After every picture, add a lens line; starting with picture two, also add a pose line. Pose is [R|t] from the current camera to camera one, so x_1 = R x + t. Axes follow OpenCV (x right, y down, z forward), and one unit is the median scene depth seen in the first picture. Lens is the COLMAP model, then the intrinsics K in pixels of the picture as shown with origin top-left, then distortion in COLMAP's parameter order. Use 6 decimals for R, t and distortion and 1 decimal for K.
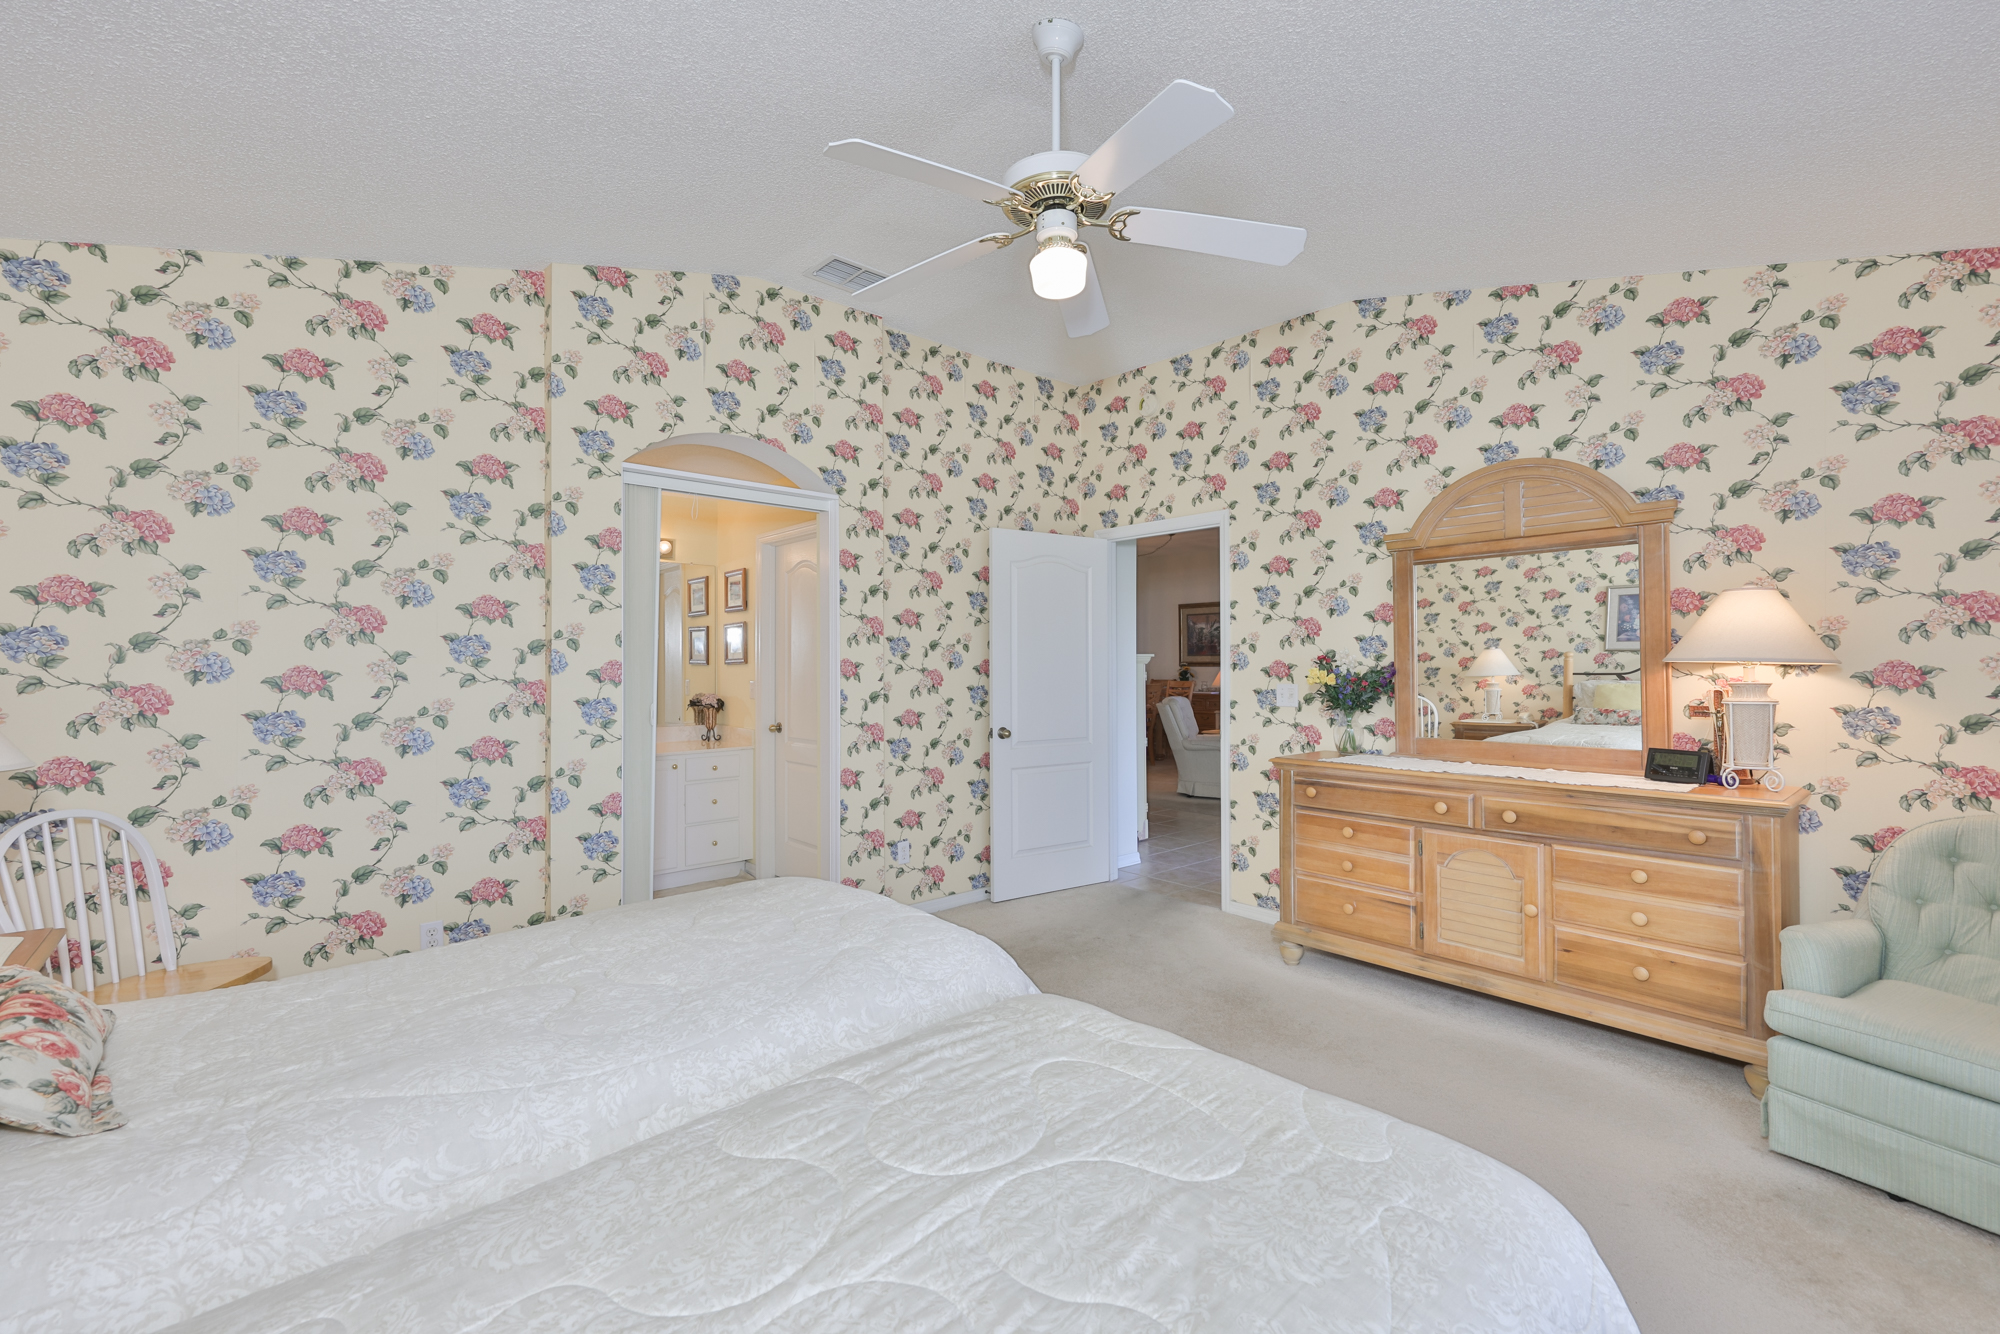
lens RADIAL K [[847.6, 0, 1007.2], [0, 847.6, 661.9], [0, 0, 1]] dist [-0.000227, -0.000109]
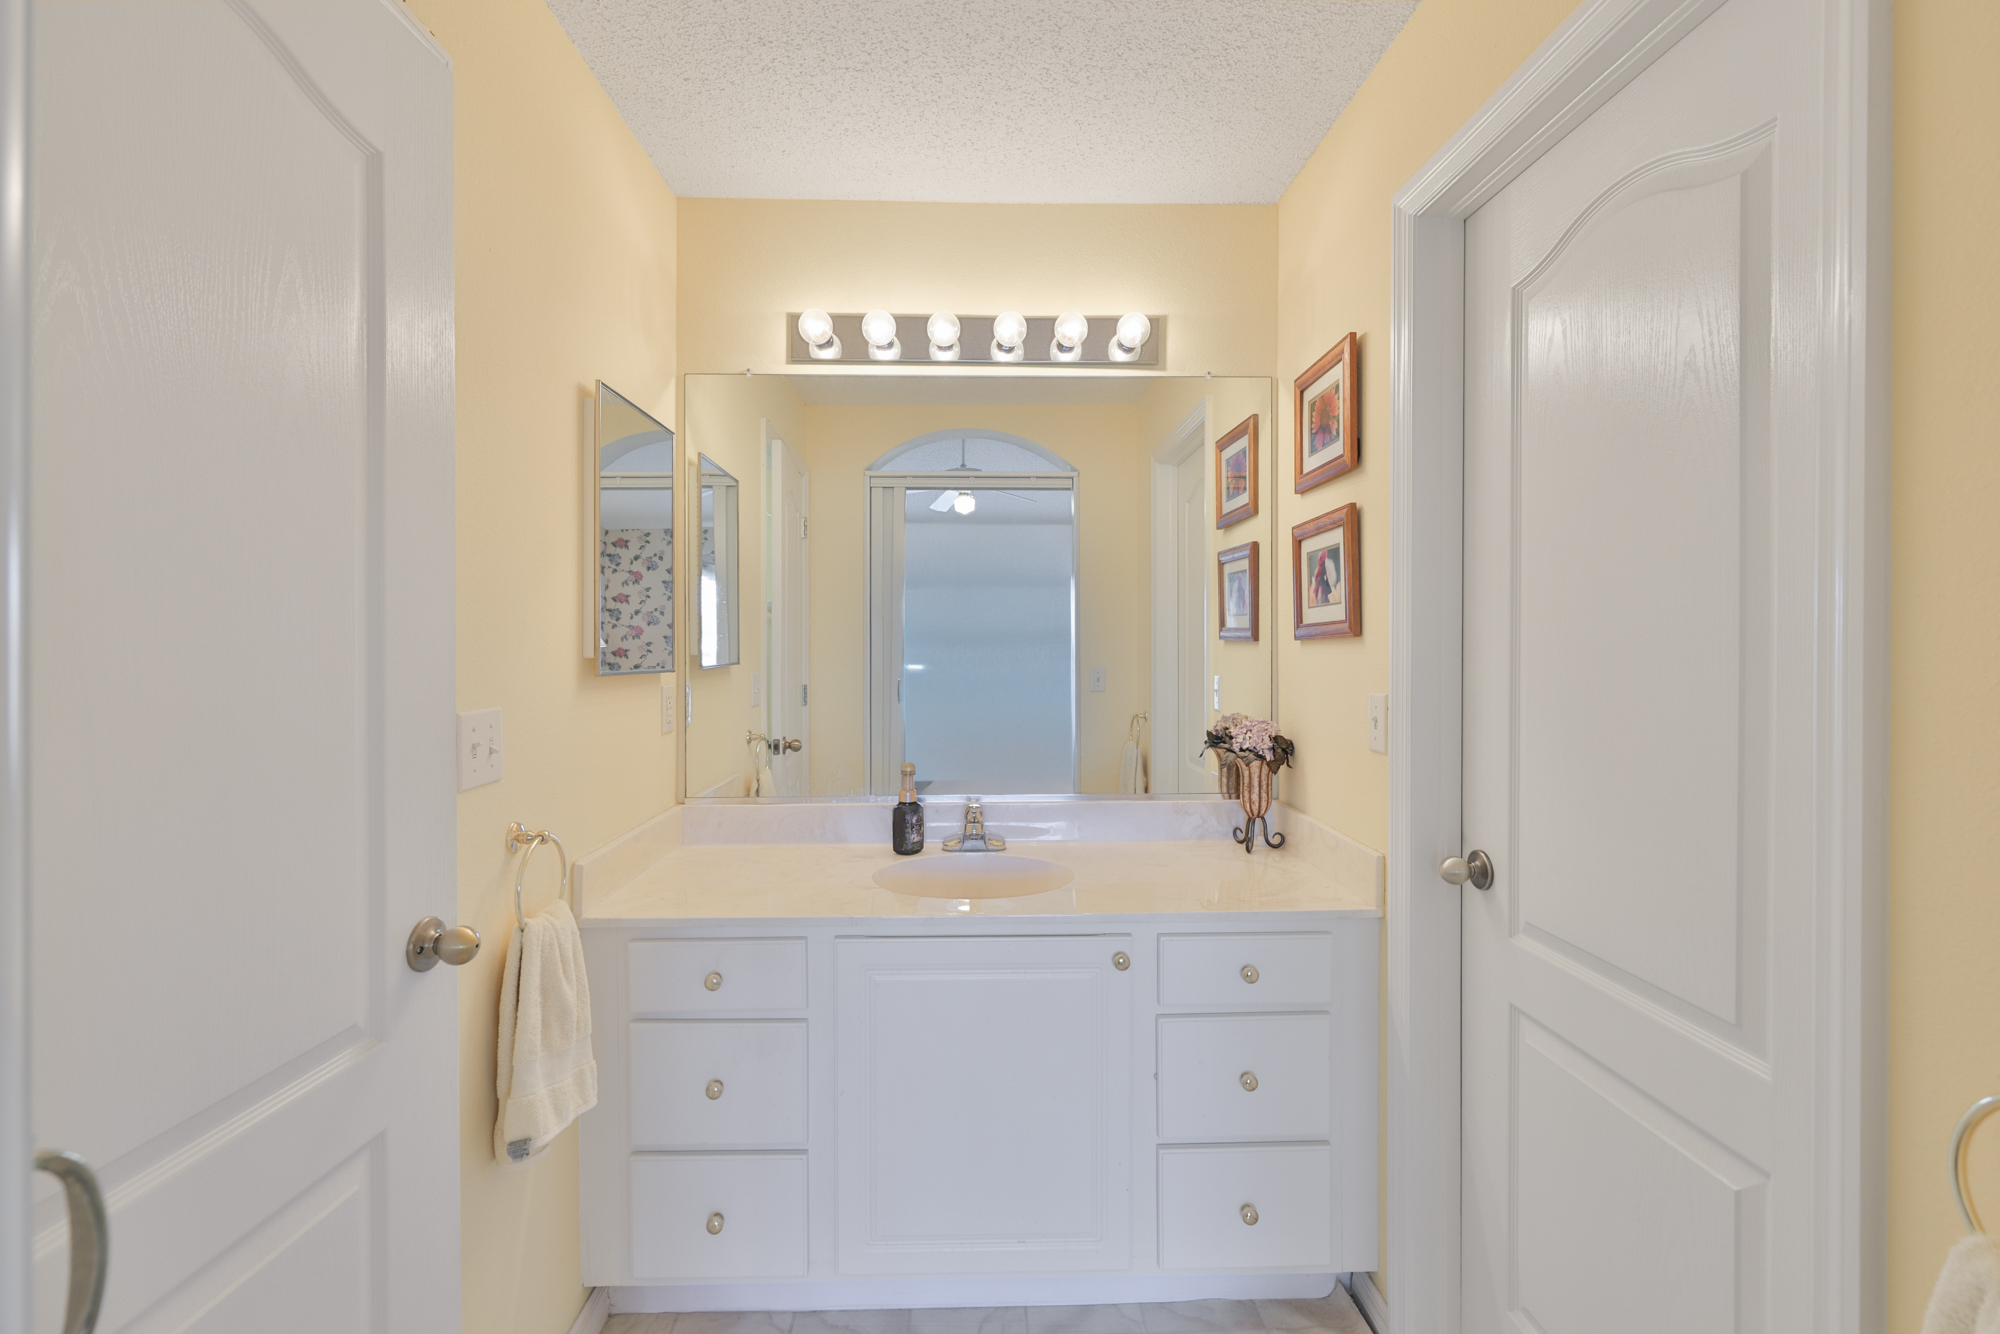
lens RADIAL K [[847.6, 0, 997.3], [0, 847.6, 649.1], [0, 0, 1]] dist [-0.000227, -0.000109]
pose [[0.772484, 0.014028, -0.634879, -0.396917], [0.002010, 0.999697, 0.024536, -0.005287], [0.635030, -0.020230, 0.772222, 1.258682]]
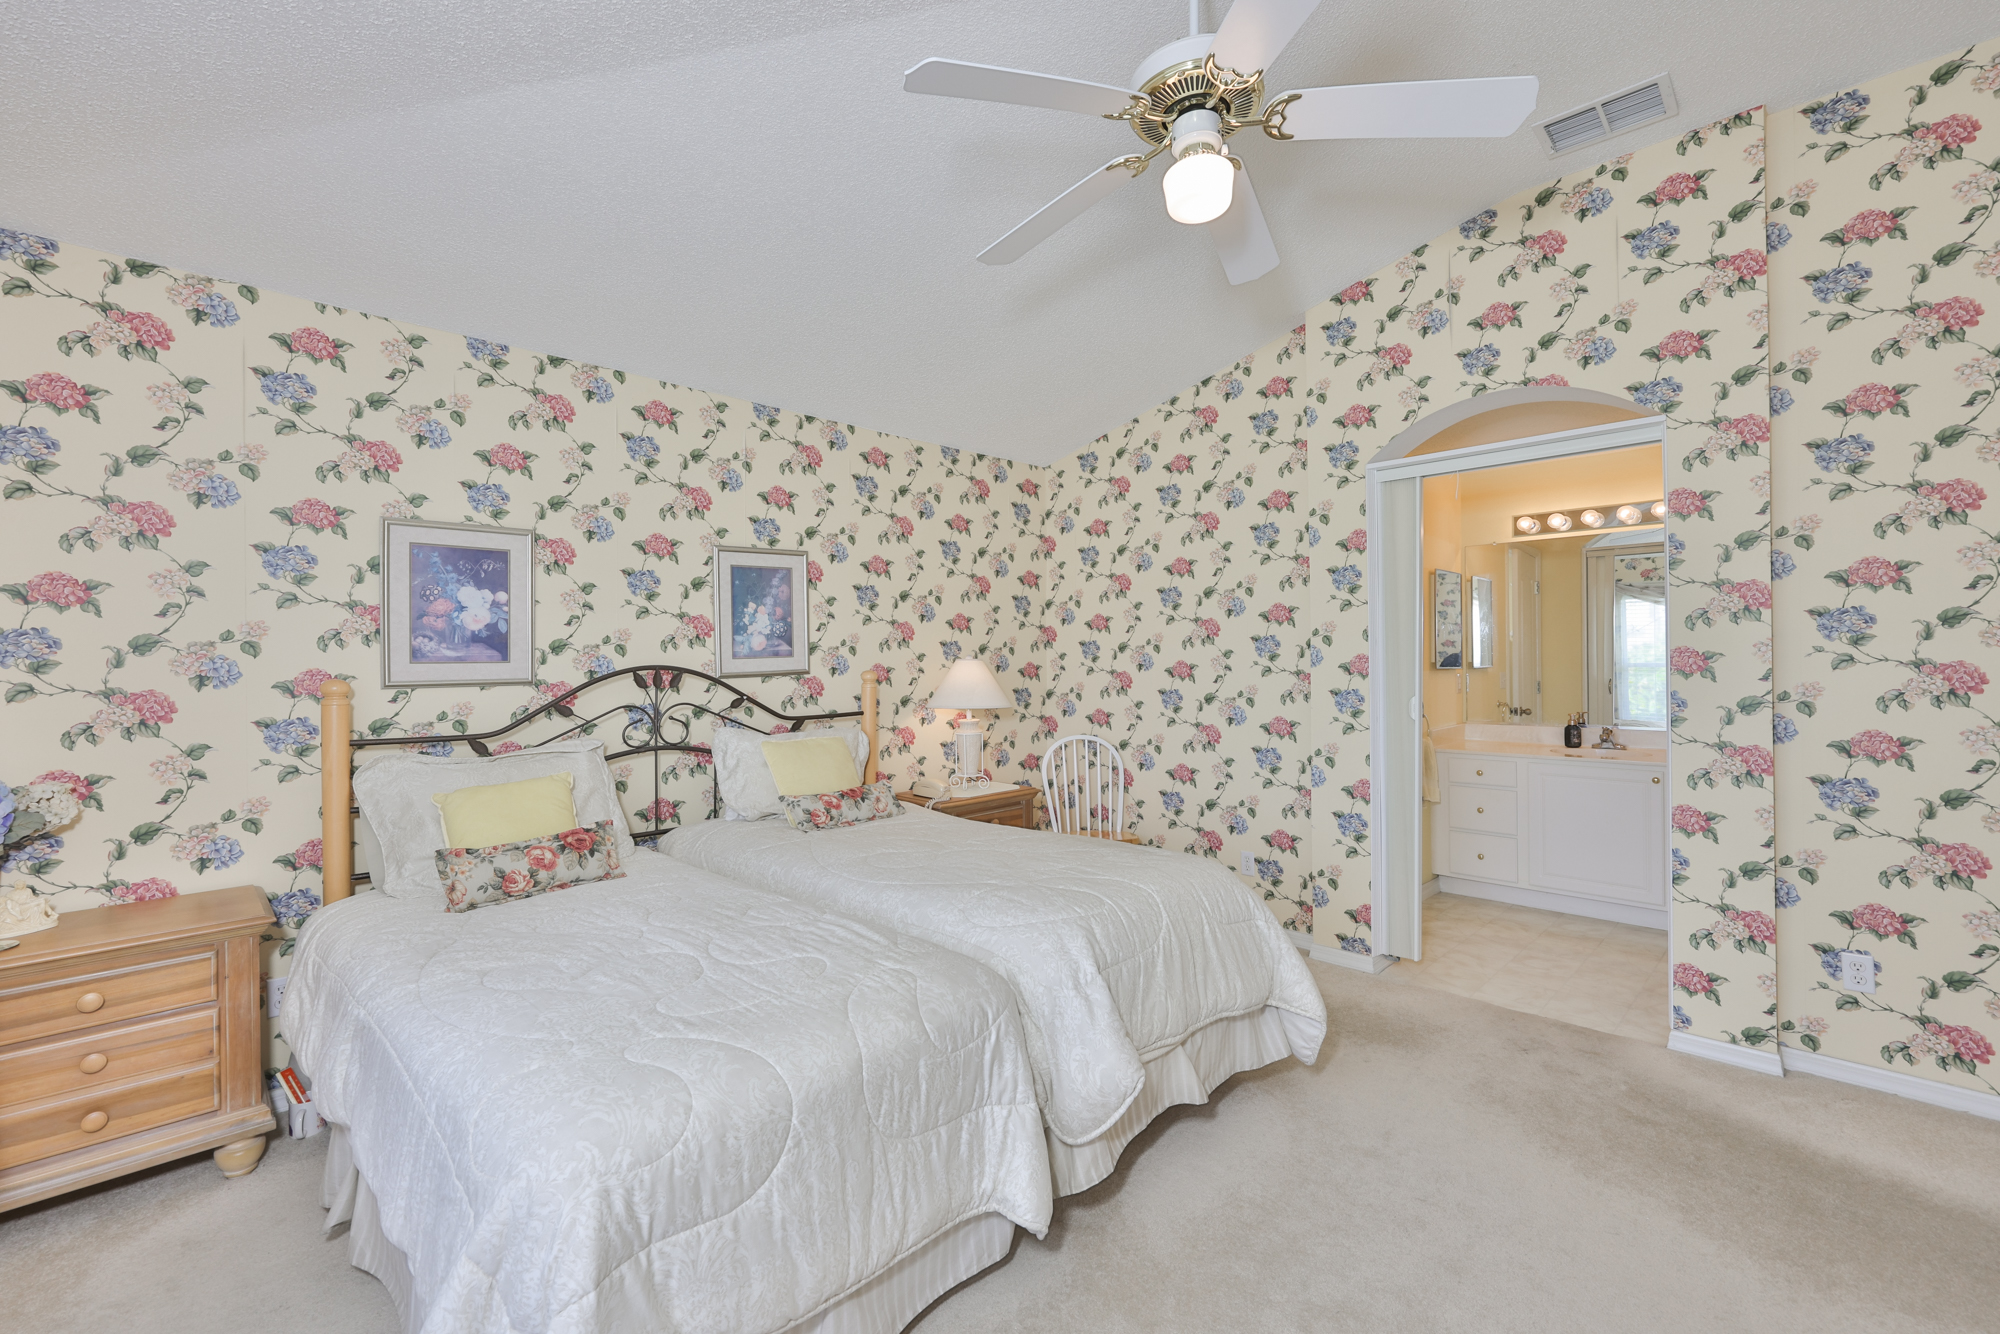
lens RADIAL K [[847.6, 0, 992.9], [0, 847.6, 664.0], [0, 0, 1]] dist [-0.000227, -0.000109]
pose [[0.038753, 0.008442, -0.999213, 0.681403], [0.017215, 0.999810, 0.009115, -0.008733], [0.999101, -0.017554, 0.038601, 0.583067]]
